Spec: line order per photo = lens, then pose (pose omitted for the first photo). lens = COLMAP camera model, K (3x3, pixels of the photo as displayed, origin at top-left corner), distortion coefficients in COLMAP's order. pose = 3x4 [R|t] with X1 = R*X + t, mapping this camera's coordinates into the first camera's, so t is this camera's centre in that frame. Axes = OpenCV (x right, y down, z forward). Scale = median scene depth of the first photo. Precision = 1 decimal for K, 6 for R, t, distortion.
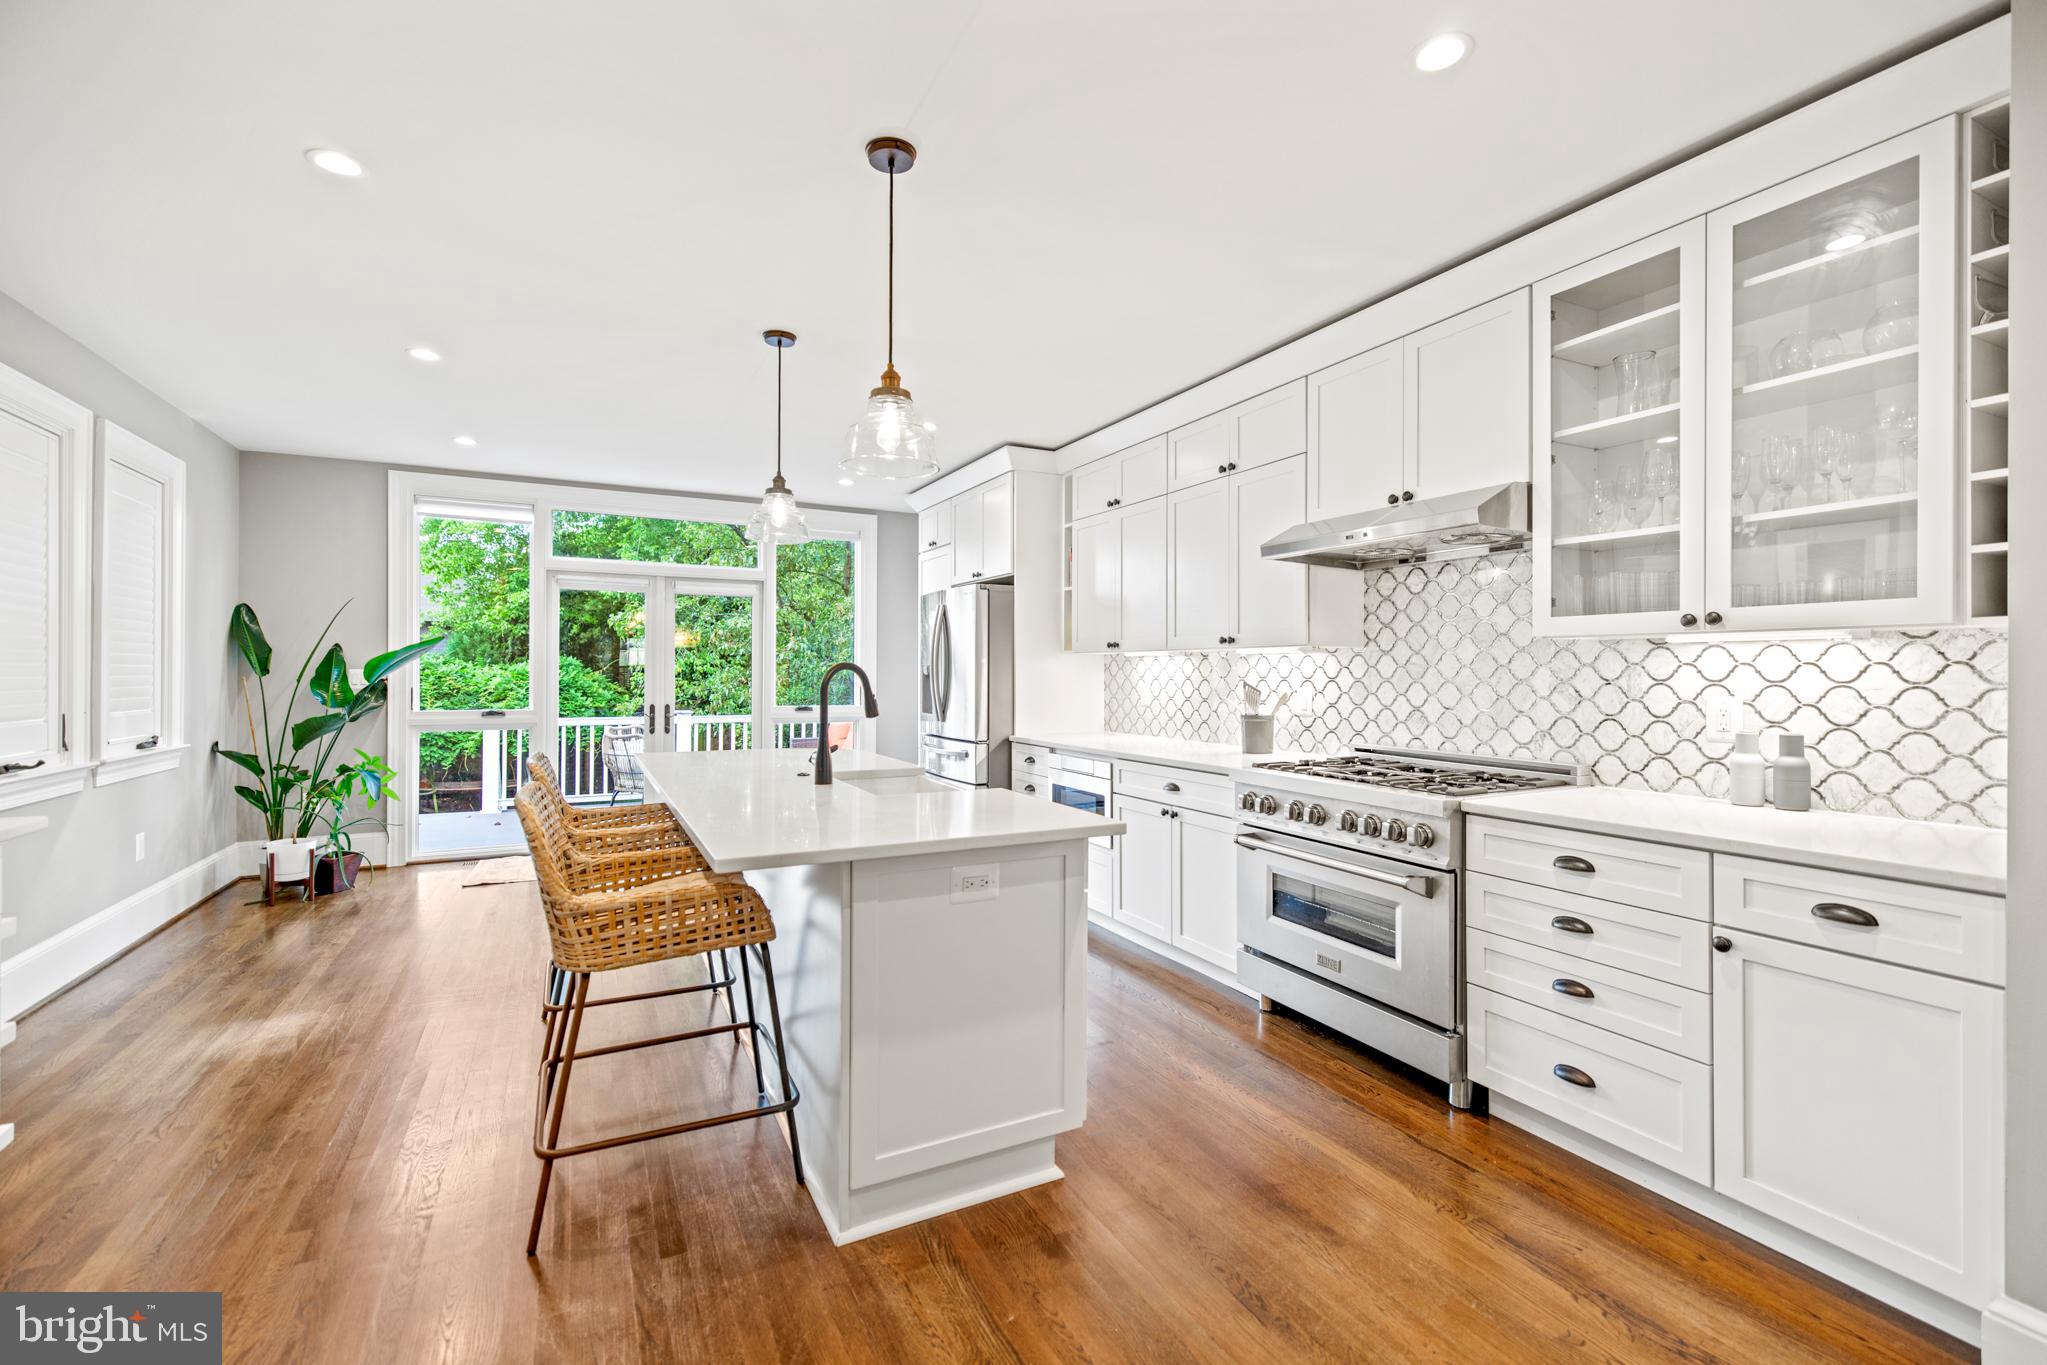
lens RADIAL K [[892.8, 0, 1013.3], [0, 892.8, 664.1], [0, 0, 1]] dist [0.002876, -0.000007]
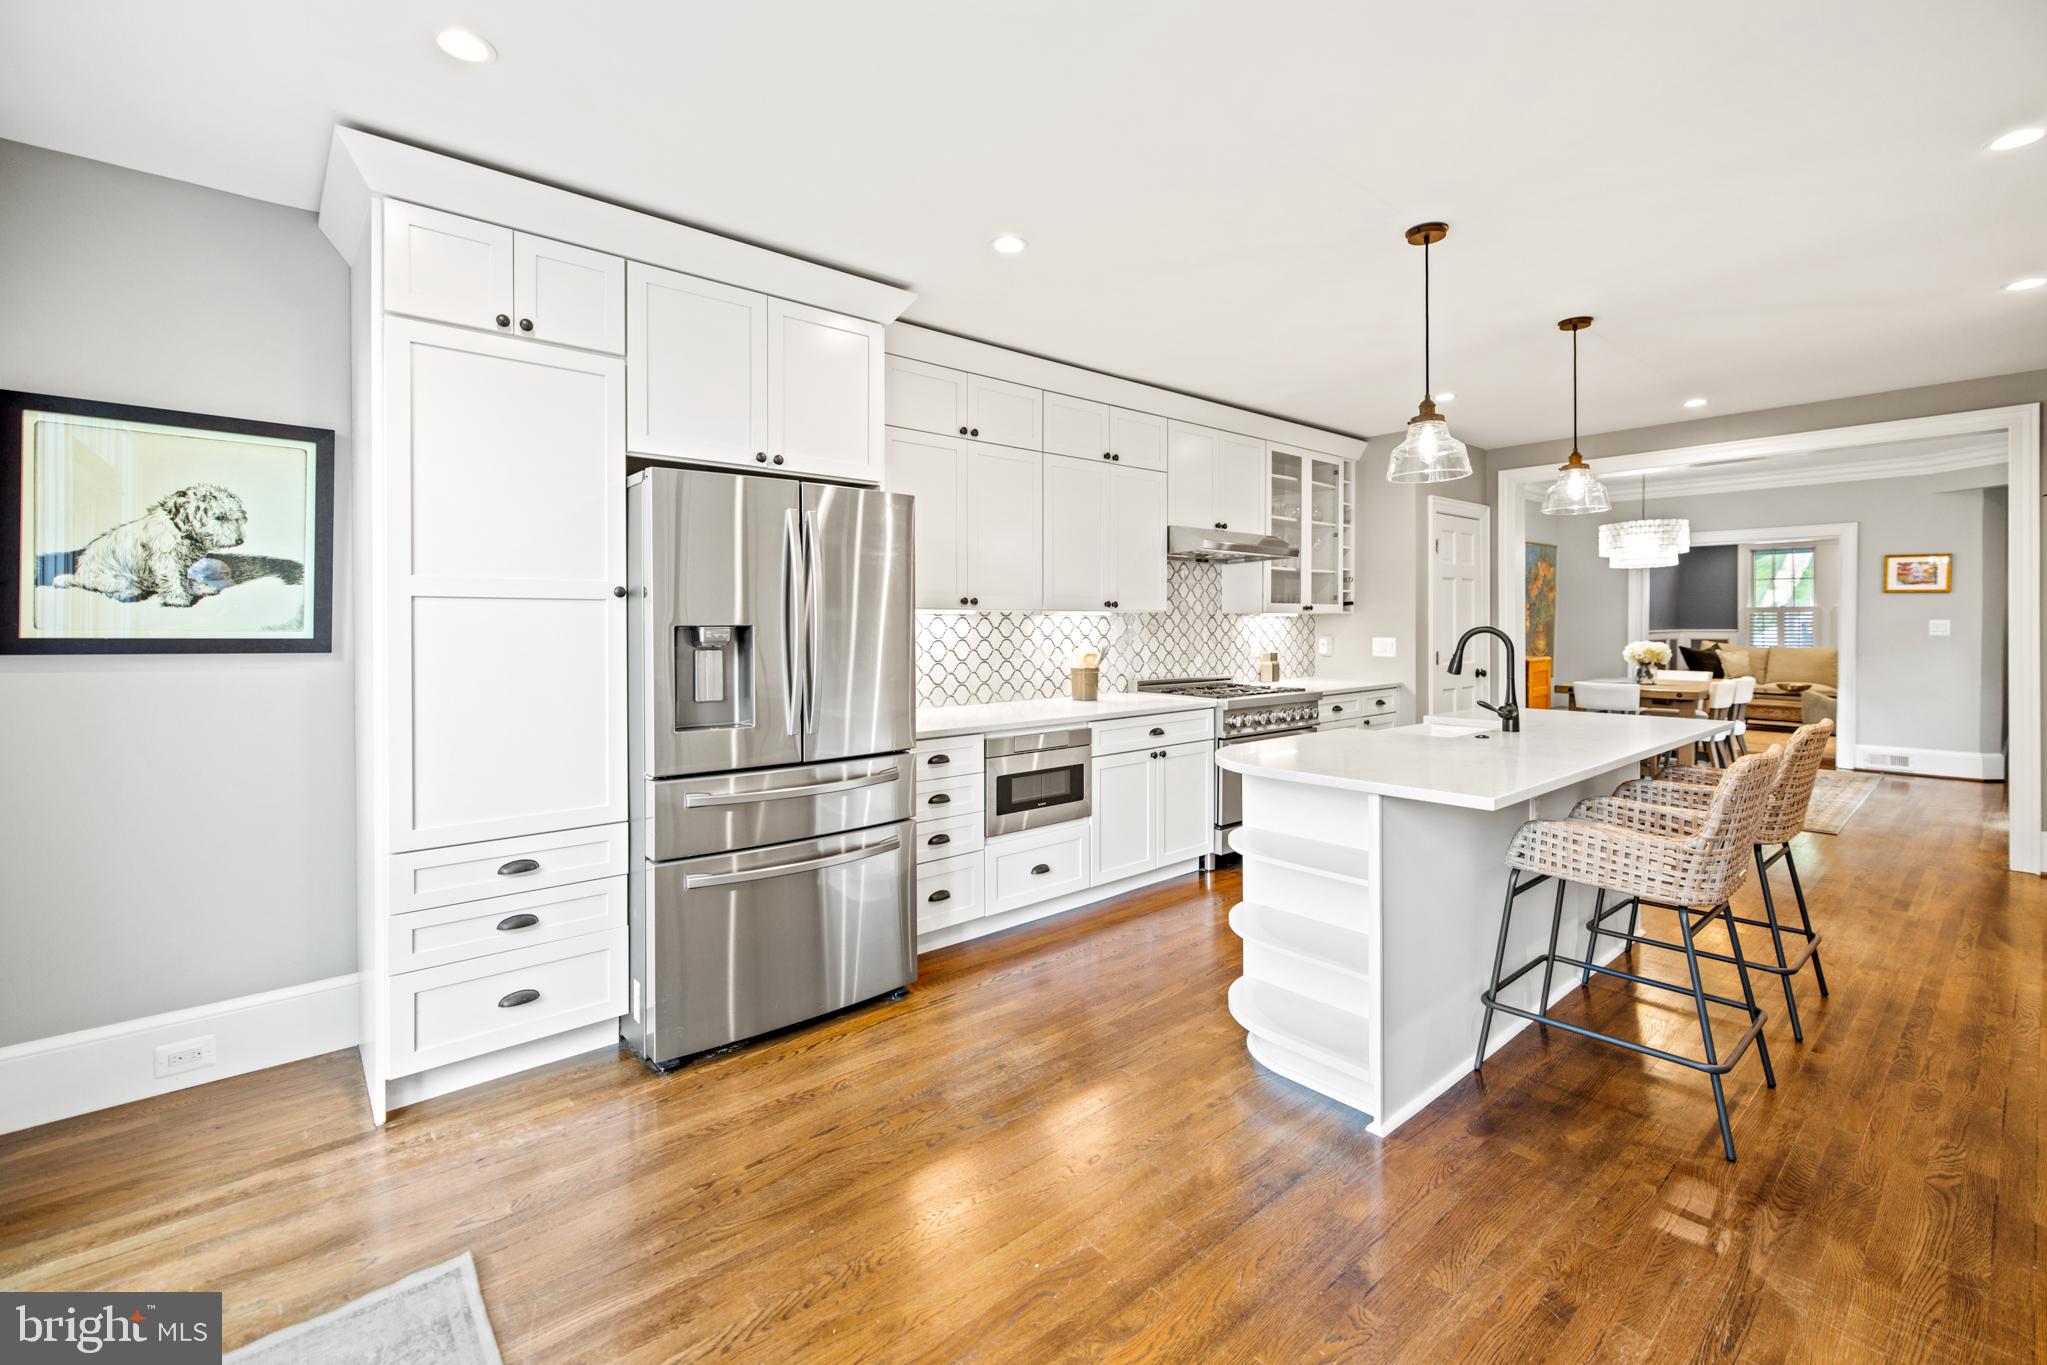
lens RADIAL K [[874.0, 0, 1031.2], [0, 874.0, 625.1], [0, 0, 1]] dist [-0.000131, -0.000146]
pose [[-0.247913, -0.004260, 0.968773, -1.072286], [-0.006166, 0.999977, 0.002819, -0.002488], [-0.968763, -0.005275, -0.247933, 1.763859]]
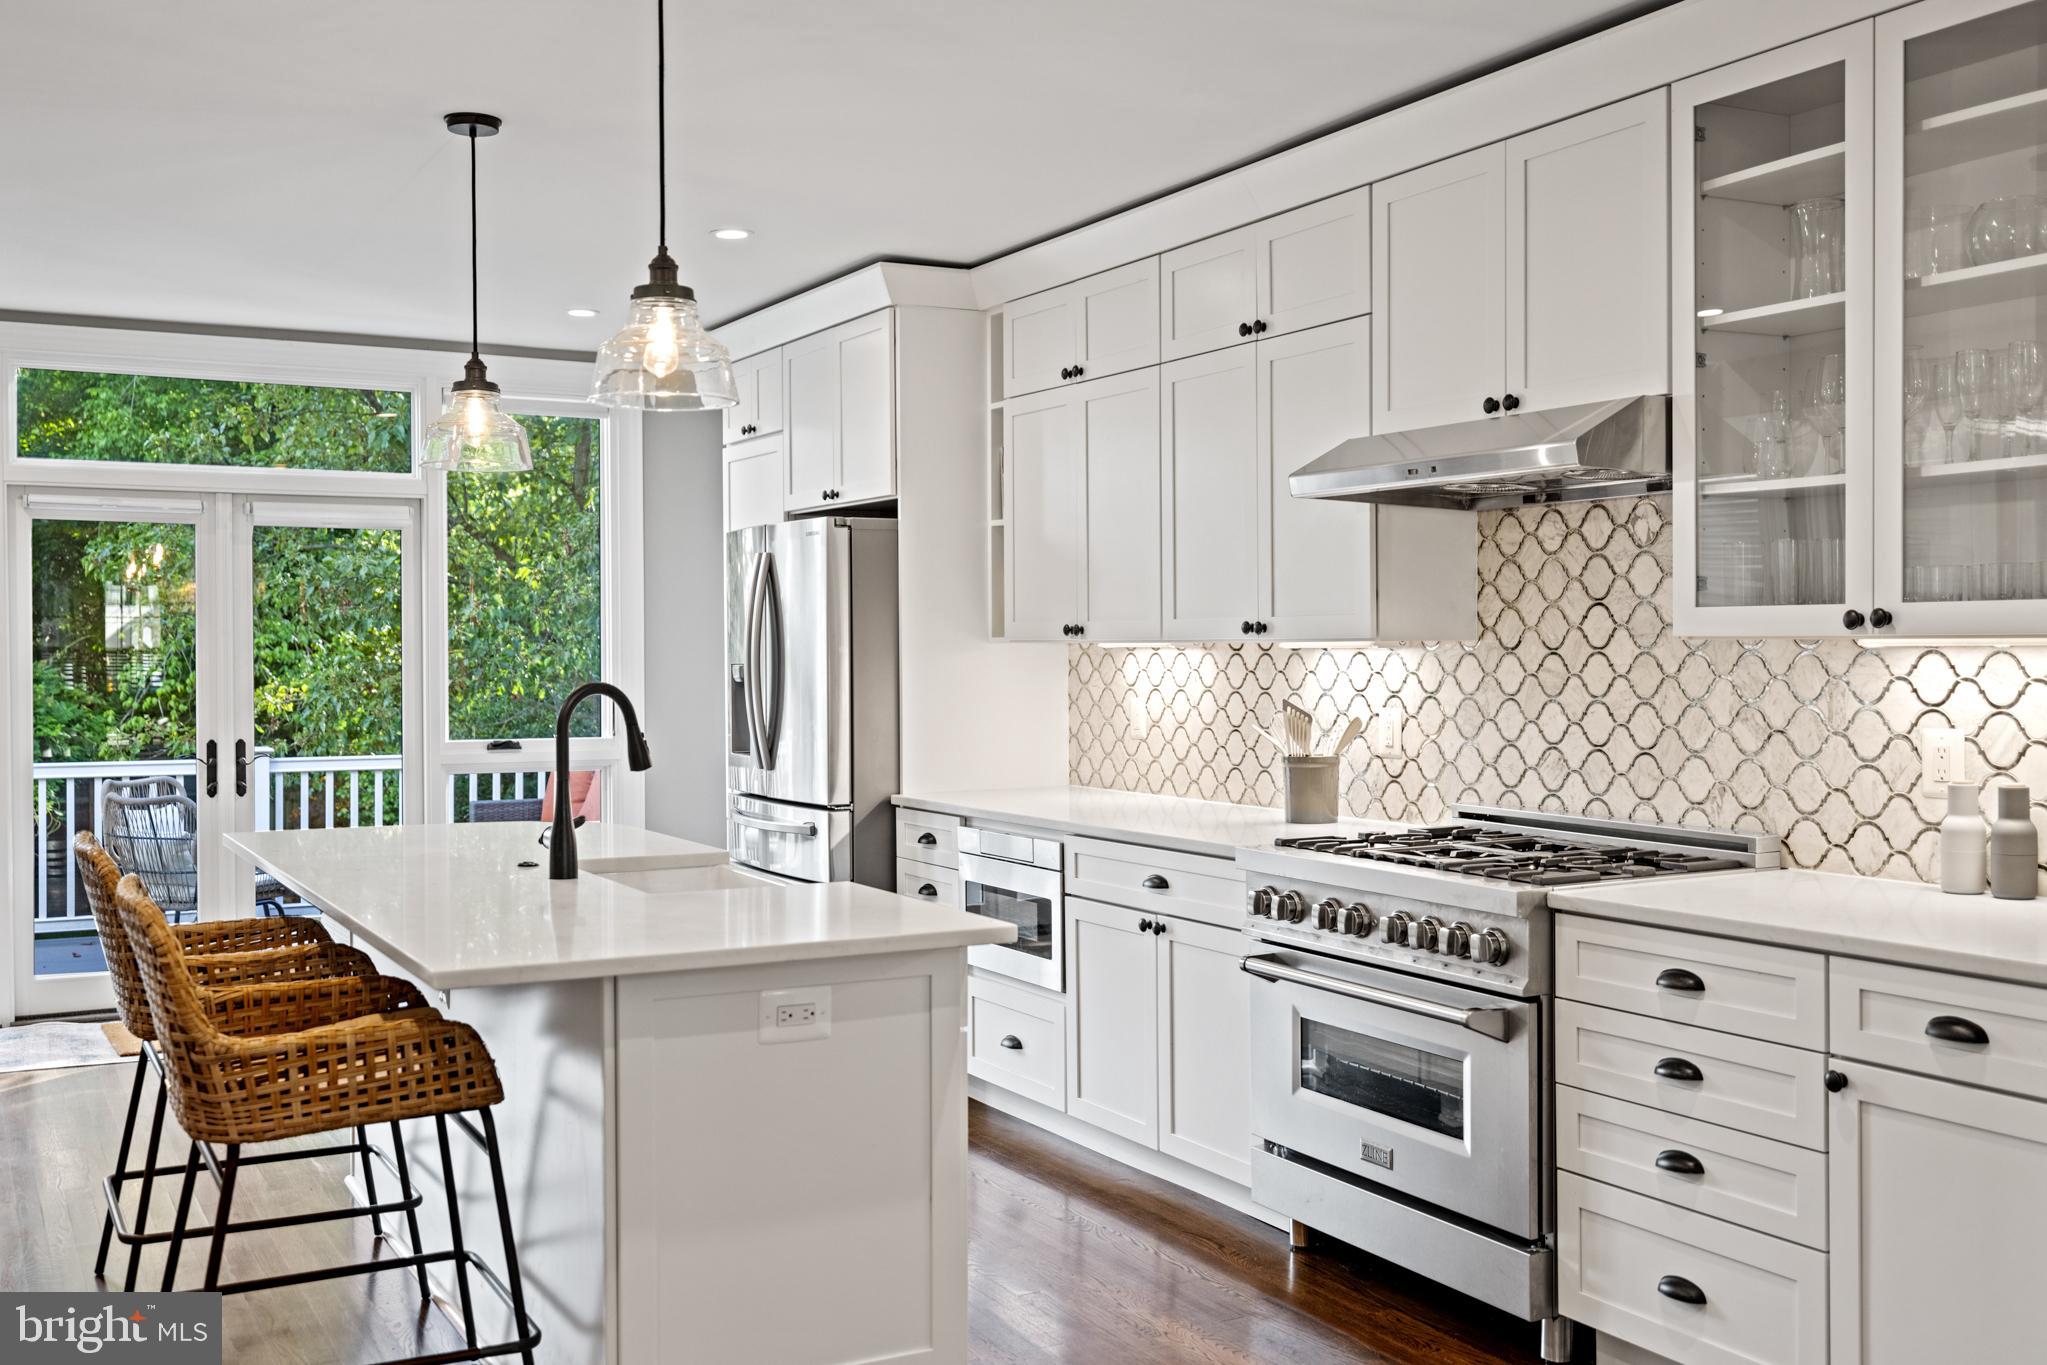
lens RADIAL K [[2016.9, 0, 992.8], [0, 2016.9, 682.9], [0, 0, 1]] dist [0.004549, -0.006406]
pose [[0.999766, -0.008352, 0.019941, 0.055981], [0.007798, 0.999587, 0.027675, -0.036030], [-0.020164, -0.027513, 0.999418, -0.381334]]
